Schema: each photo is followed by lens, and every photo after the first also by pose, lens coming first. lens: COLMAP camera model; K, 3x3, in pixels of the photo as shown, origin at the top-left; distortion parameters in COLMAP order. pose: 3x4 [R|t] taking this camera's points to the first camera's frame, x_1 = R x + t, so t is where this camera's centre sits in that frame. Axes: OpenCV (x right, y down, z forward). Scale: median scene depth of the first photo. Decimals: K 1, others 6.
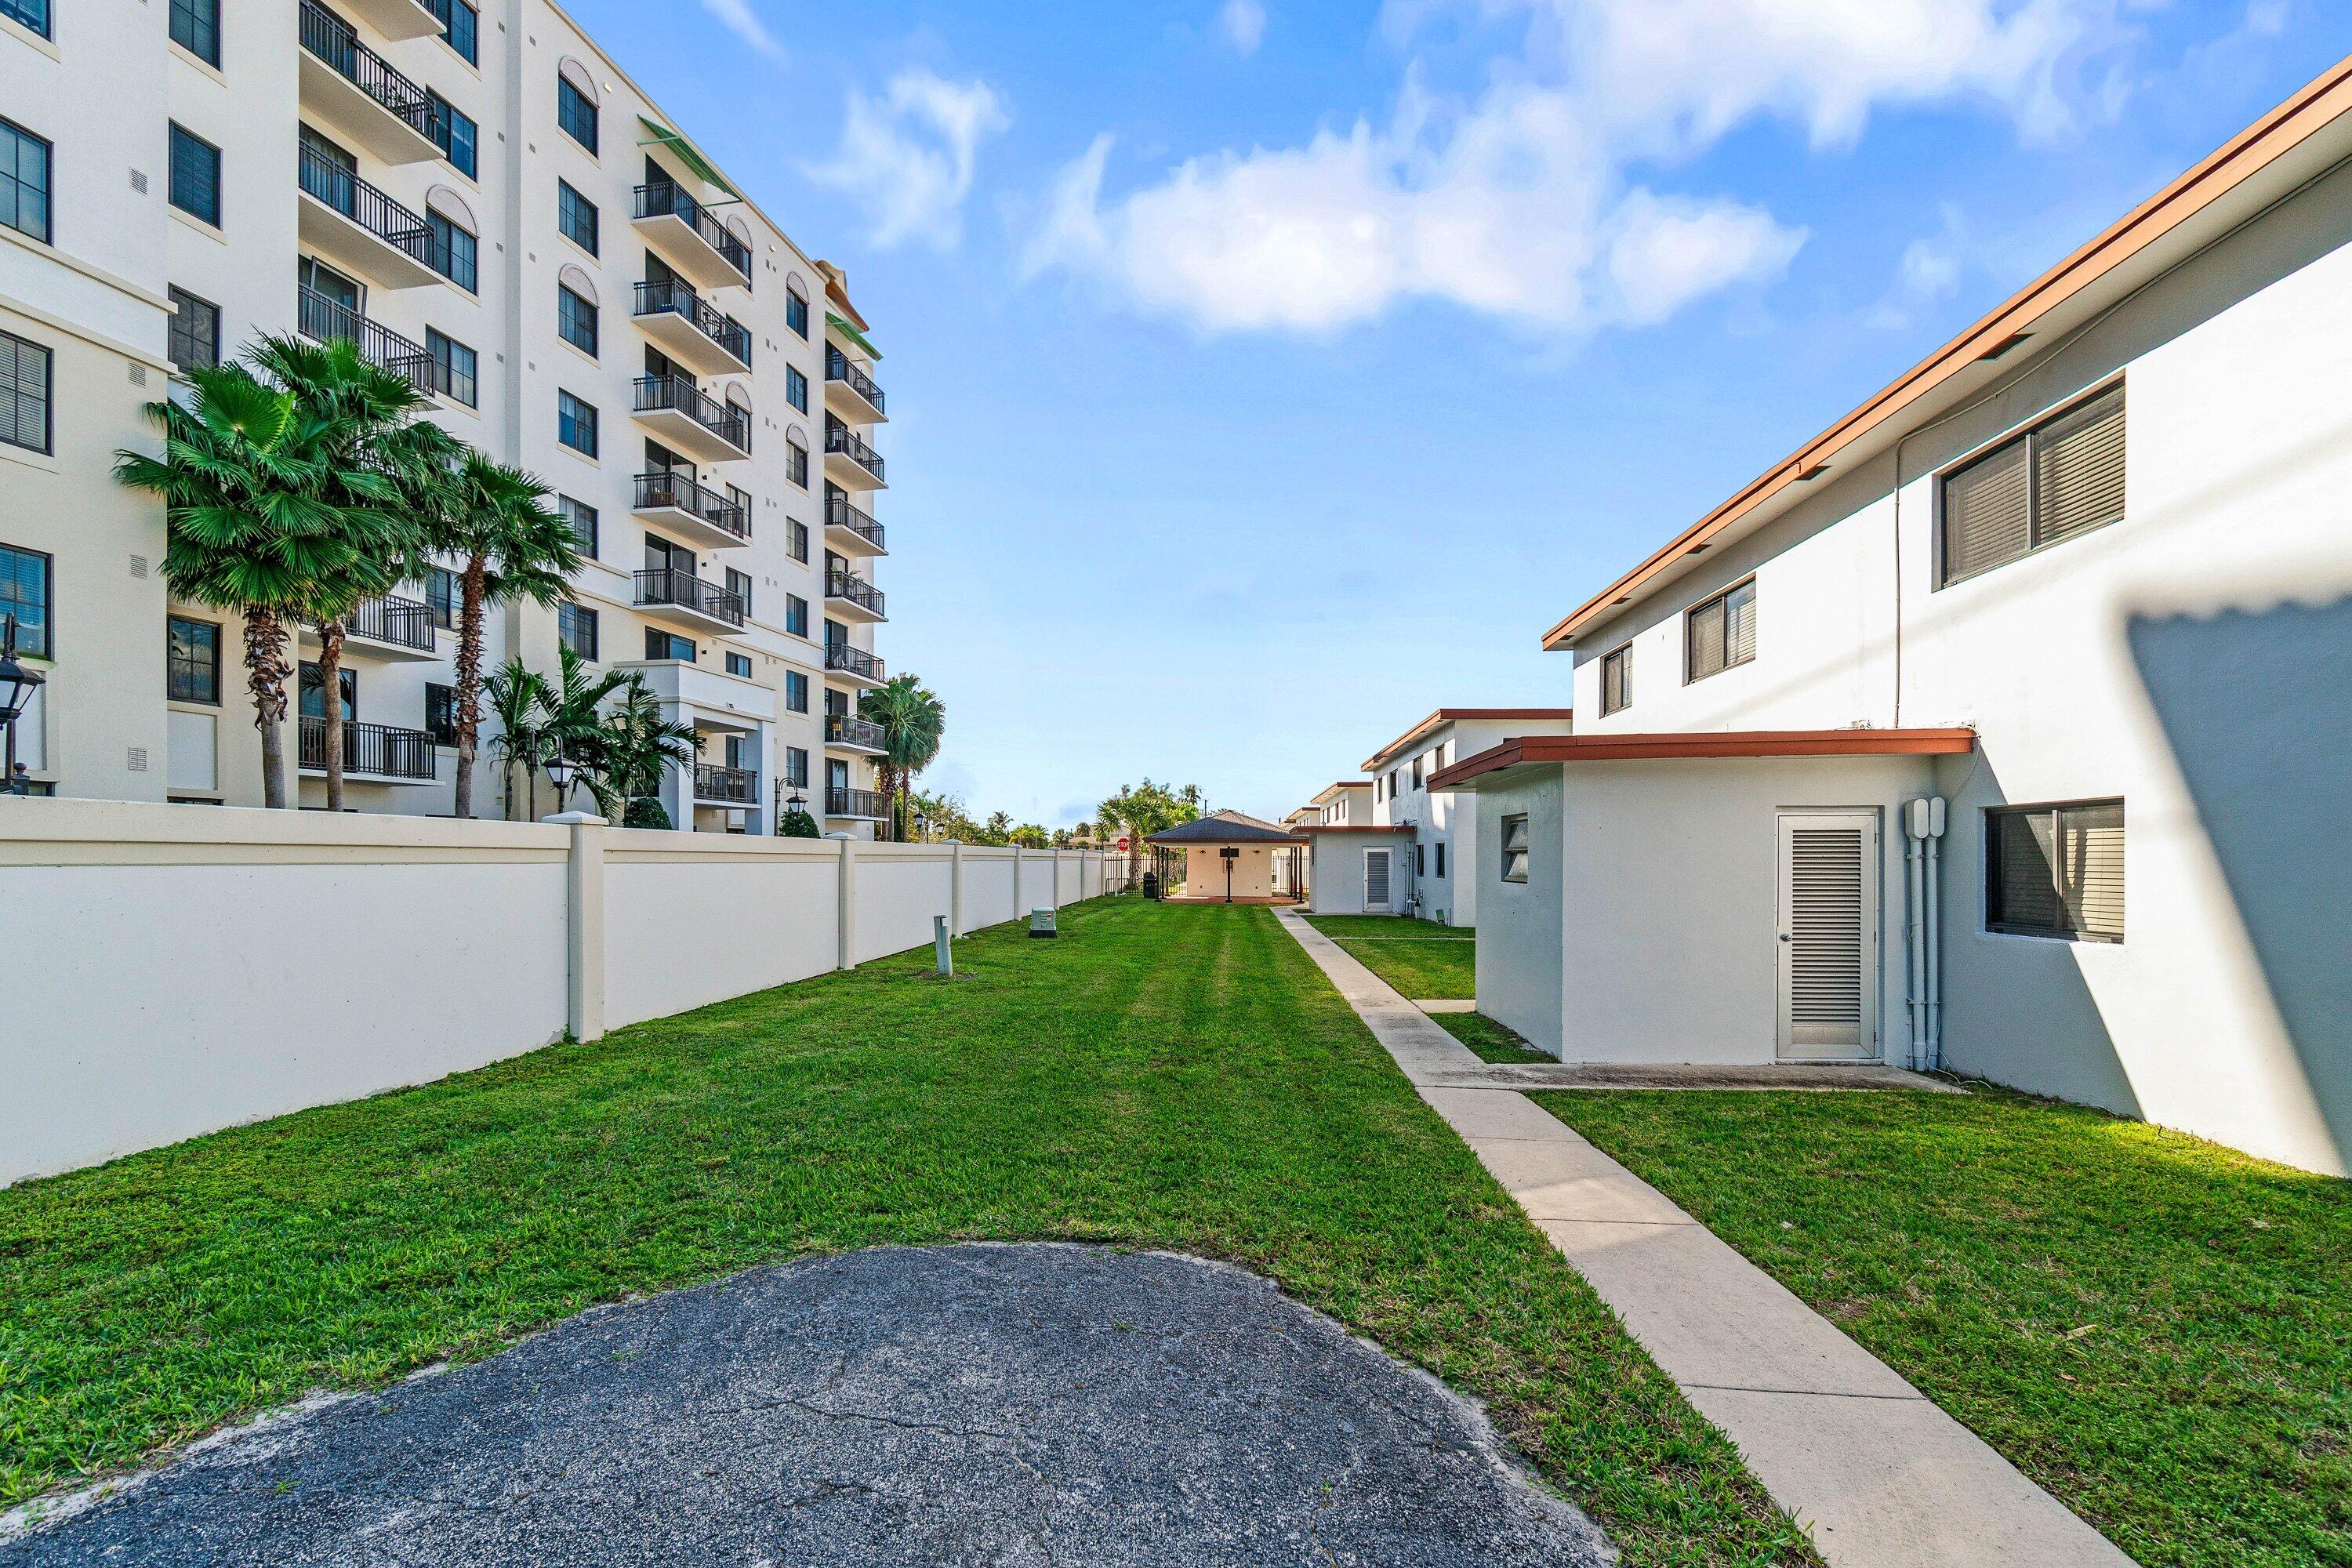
lens RADIAL K [[1046.1, 0, 1177.5], [0, 1046.1, 851.2], [0, 0, 1]] dist [-0.002322, -0.000418]
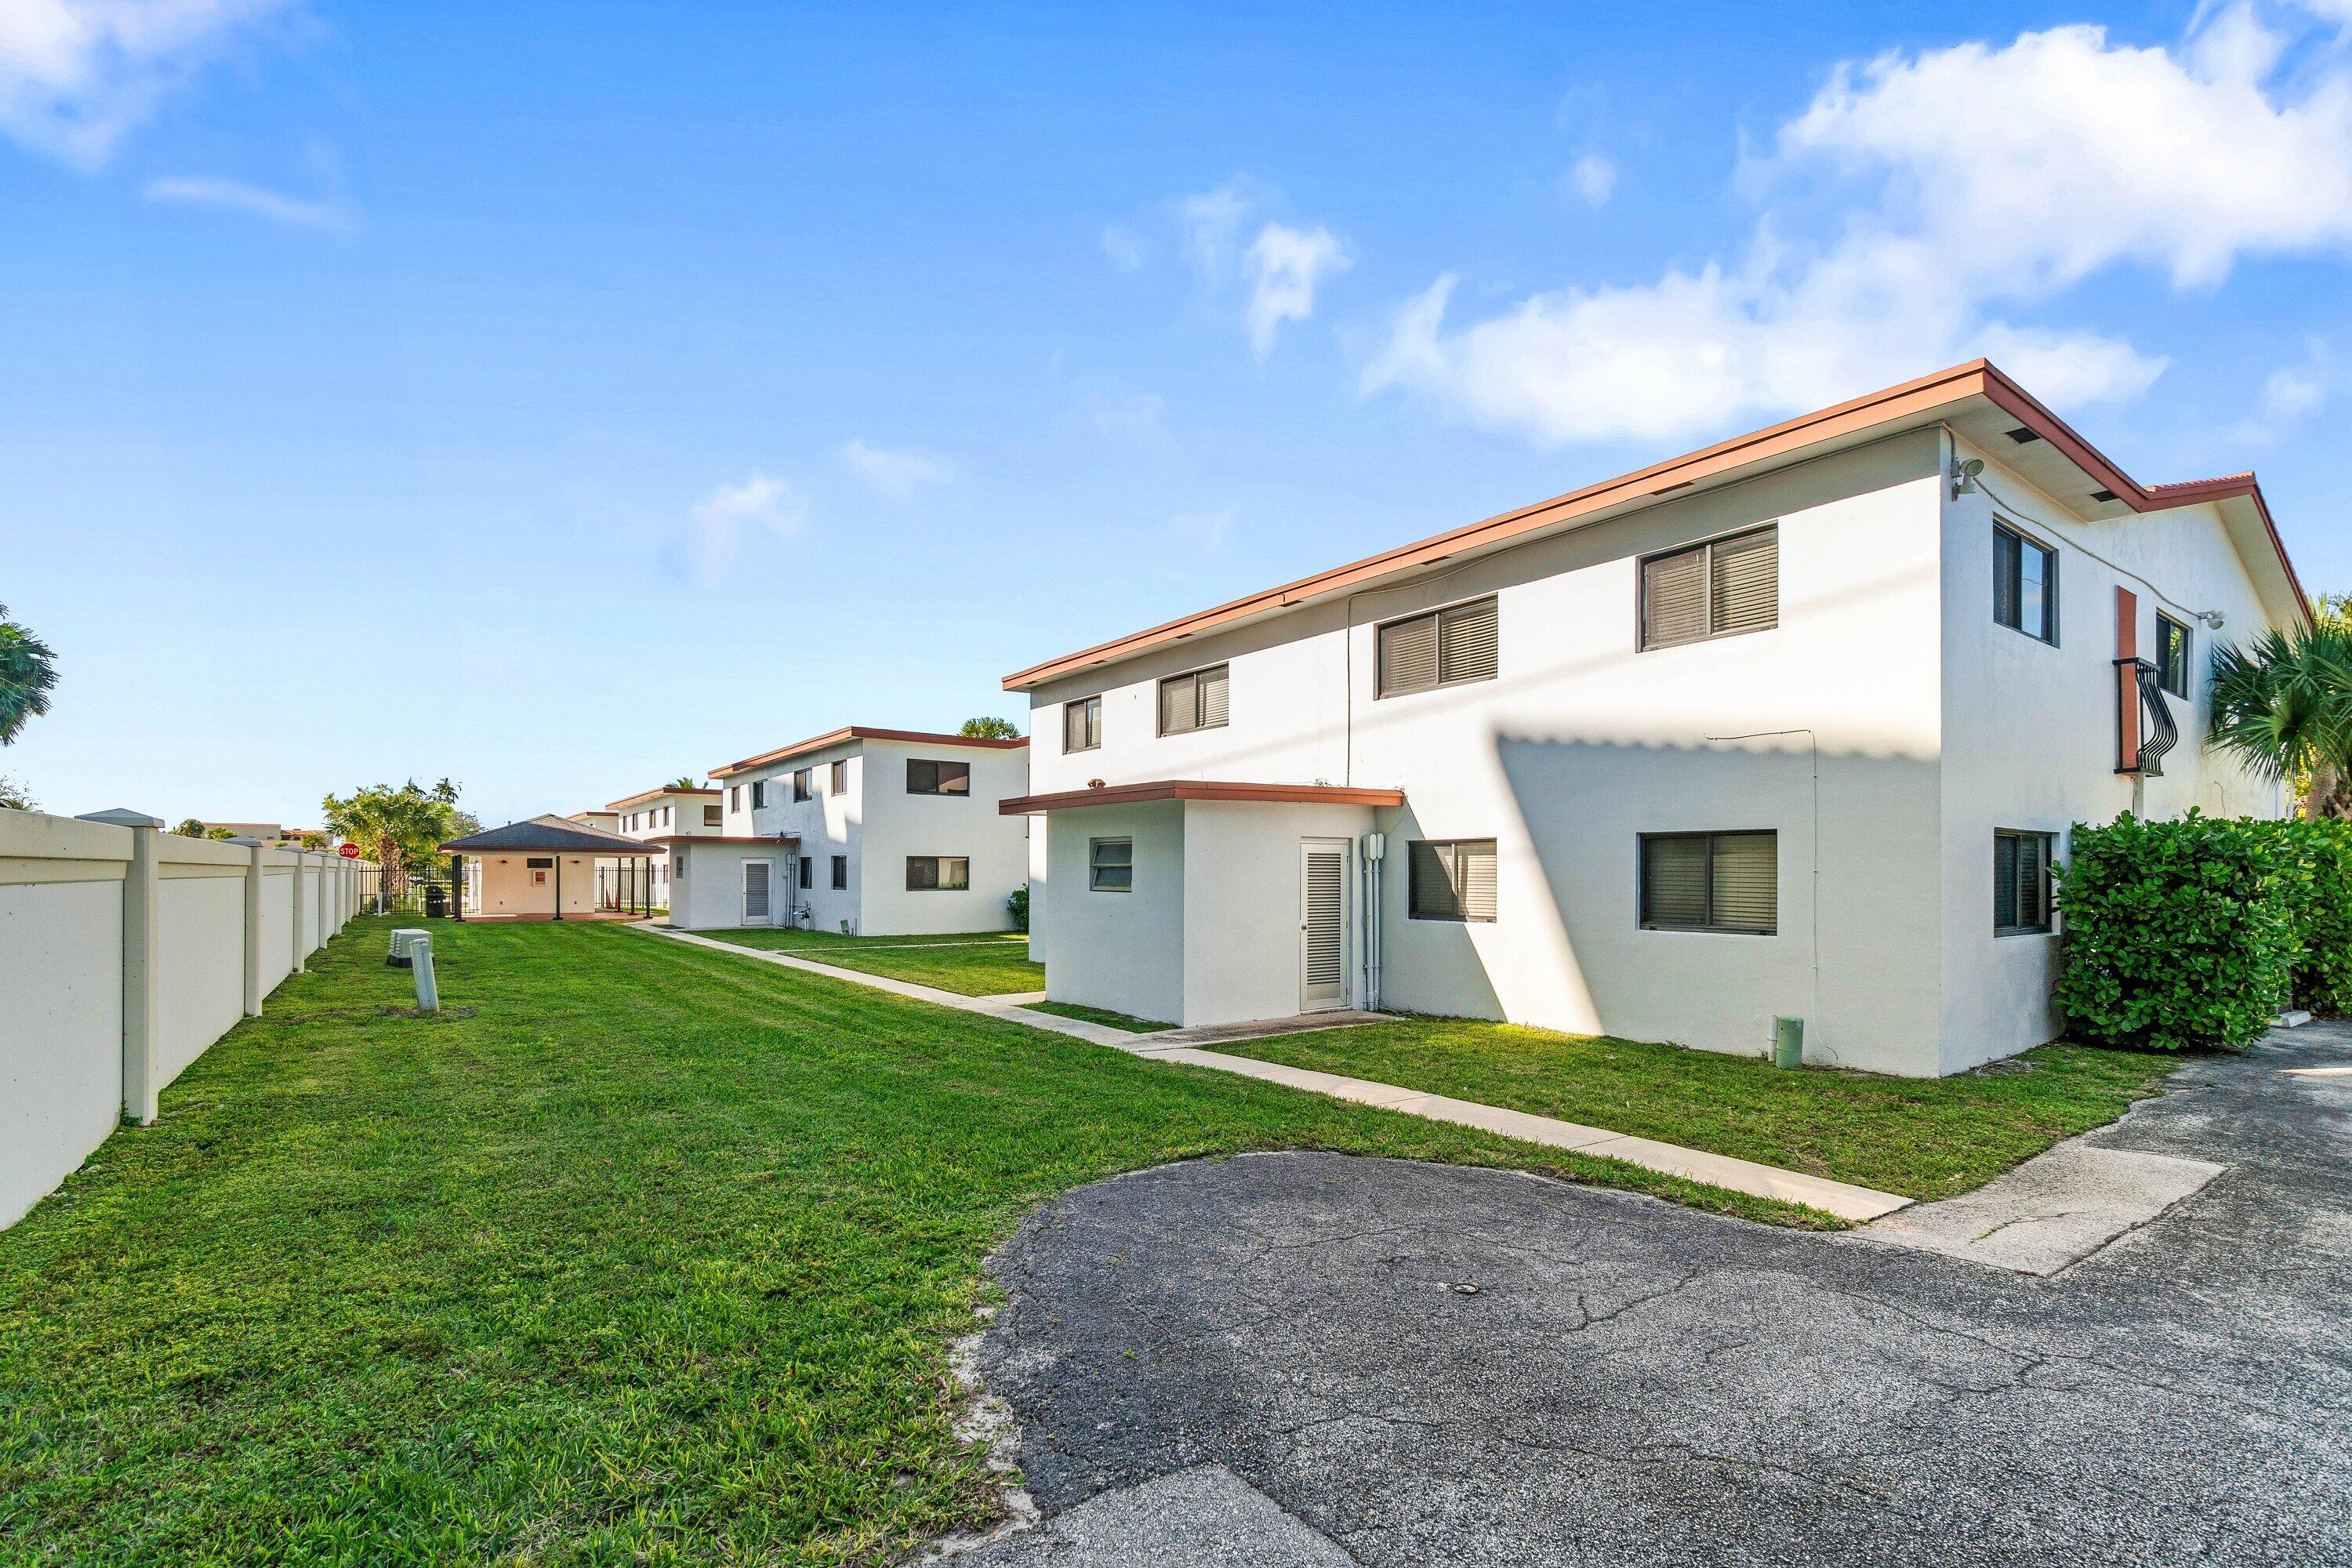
lens RADIAL K [[1042.6, 0, 1177.1], [0, 1042.6, 868.0], [0, 0, 1]] dist [0.002021, 0.000104]
pose [[0.778074, 0.003698, 0.628161, -0.474744], [-0.006877, 0.999973, 0.002631, -0.002410], [-0.628135, -0.006368, 0.778079, -0.016509]]
